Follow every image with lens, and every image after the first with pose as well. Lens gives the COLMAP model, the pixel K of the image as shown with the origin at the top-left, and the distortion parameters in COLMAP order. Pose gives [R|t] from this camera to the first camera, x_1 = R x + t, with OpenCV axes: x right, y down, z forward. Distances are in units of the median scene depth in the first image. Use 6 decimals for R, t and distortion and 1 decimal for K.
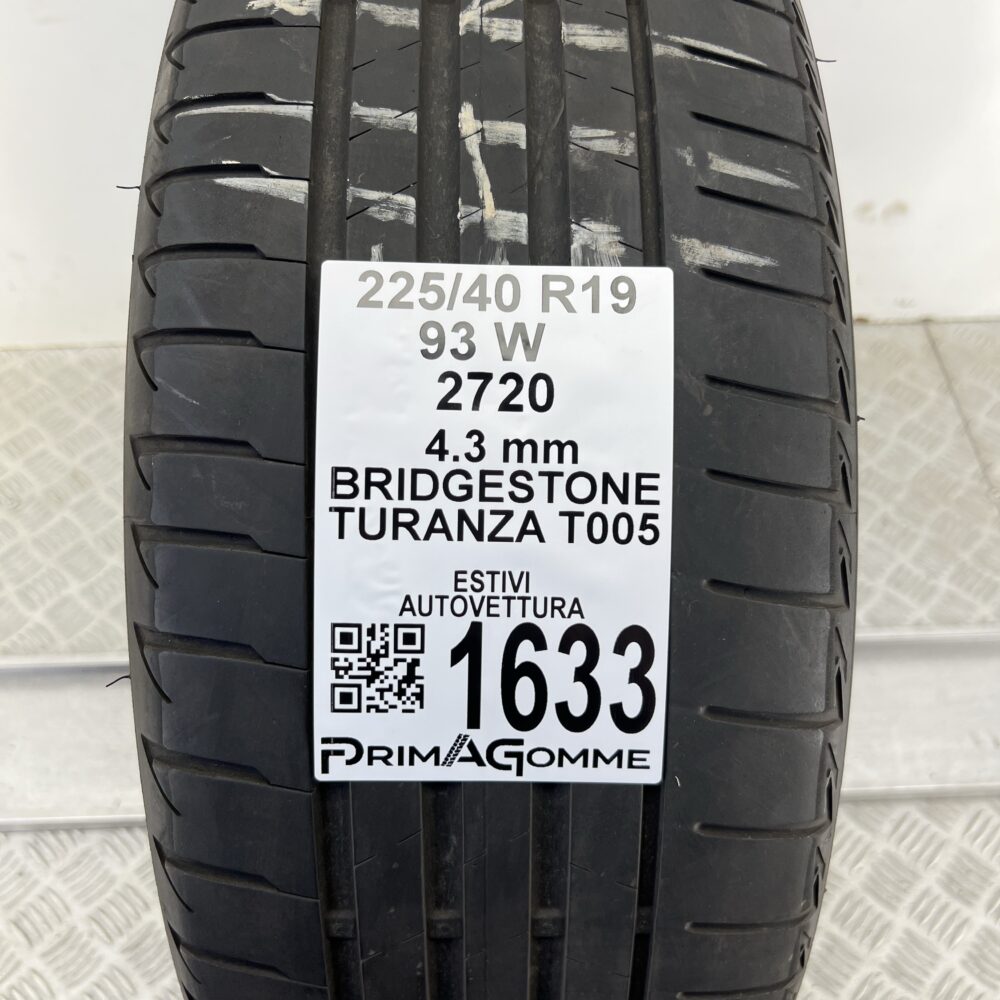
lens RADIAL K [[1056.9, 0, 500.0], [0, 1056.9, 500.0], [0, 0, 1]] dist [0.092418, -0.268610]
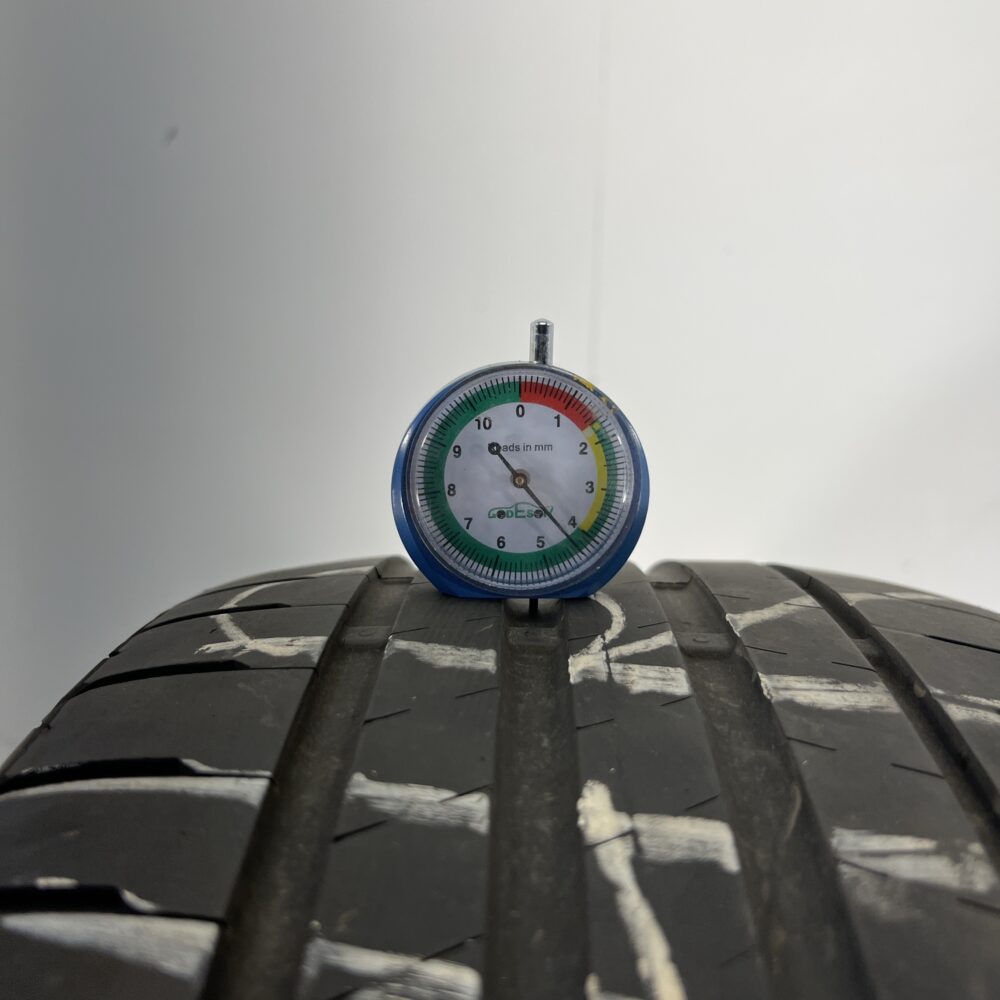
lens RADIAL K [[1056.9, 0, 500.0], [0, 1056.9, 500.0], [0, 0, 1]] dist [0.092418, -0.268610]
pose [[0.999256, 0.014389, -0.035778, -0.059914], [-0.035740, 0.693989, -0.719098, -0.123173], [0.014483, 0.719841, 0.693987, 0.601543]]
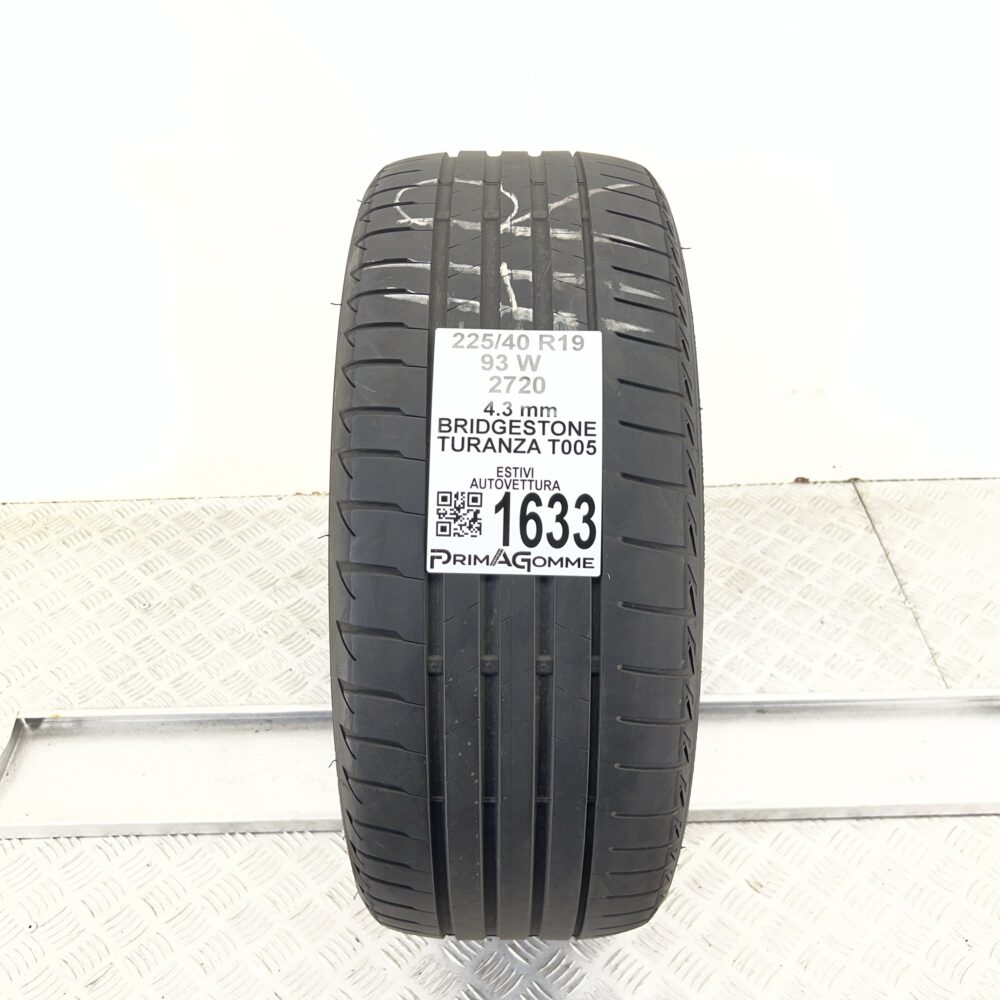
lens RADIAL K [[1056.9, 0, 500.0], [0, 1056.9, 500.0], [0, 0, 1]] dist [0.092418, -0.268610]
pose [[0.999763, 0.001058, -0.021752, 0.007244], [-0.006017, 0.973356, -0.229221, 0.581134], [0.020930, 0.229297, 0.973131, -0.957765]]
